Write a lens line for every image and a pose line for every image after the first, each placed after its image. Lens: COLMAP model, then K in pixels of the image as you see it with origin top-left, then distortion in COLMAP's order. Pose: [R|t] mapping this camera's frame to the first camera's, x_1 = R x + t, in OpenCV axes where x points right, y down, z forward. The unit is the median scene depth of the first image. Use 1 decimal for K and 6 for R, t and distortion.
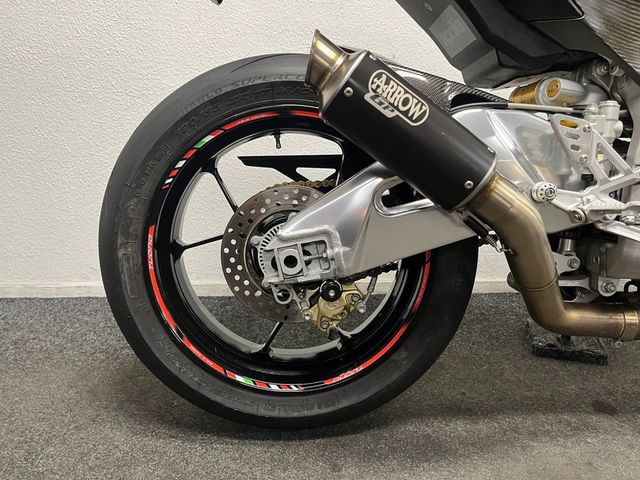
lens RADIAL K [[476.7, 0, 318.5], [0, 476.7, 238.5], [0, 0, 1]] dist [0.072263, -0.089819]
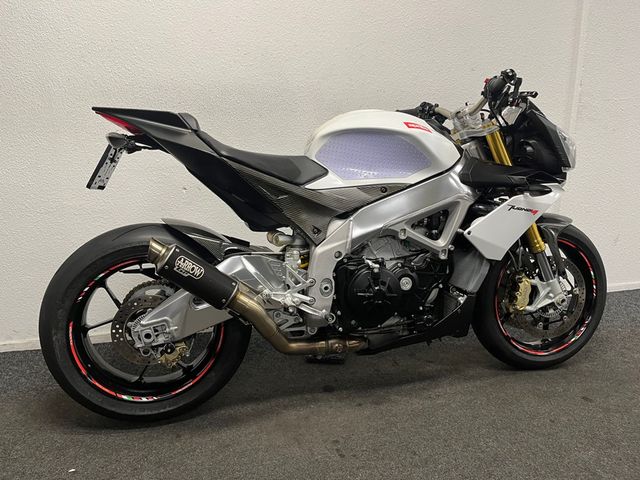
lens RADIAL K [[476.7, 0, 318.5], [0, 476.7, 238.5], [0, 0, 1]] dist [0.072263, -0.089819]
pose [[0.978070, -0.049743, 0.202249, 0.237856], [0.051352, 0.998677, -0.002714, -0.298245], [-0.201847, 0.013041, 0.979330, -1.064099]]
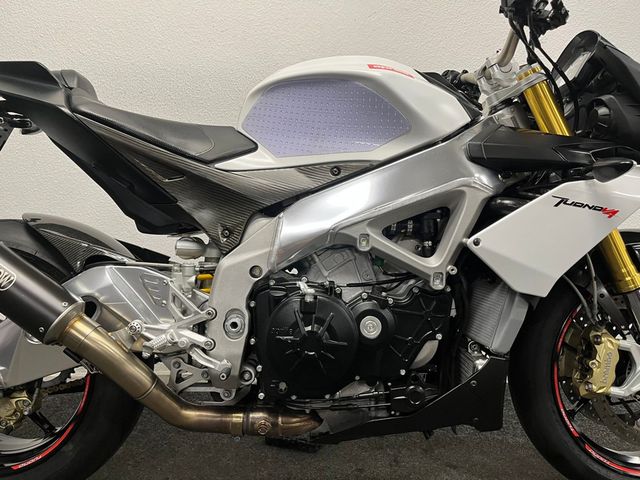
lens RADIAL K [[476.7, 0, 318.5], [0, 476.7, 238.5], [0, 0, 1]] dist [0.072263, -0.089819]
pose [[0.999565, -0.002321, -0.029389, 0.925130], [-0.001610, 0.991109, -0.133046, -0.149602], [0.029436, 0.133035, 0.990674, -0.362900]]
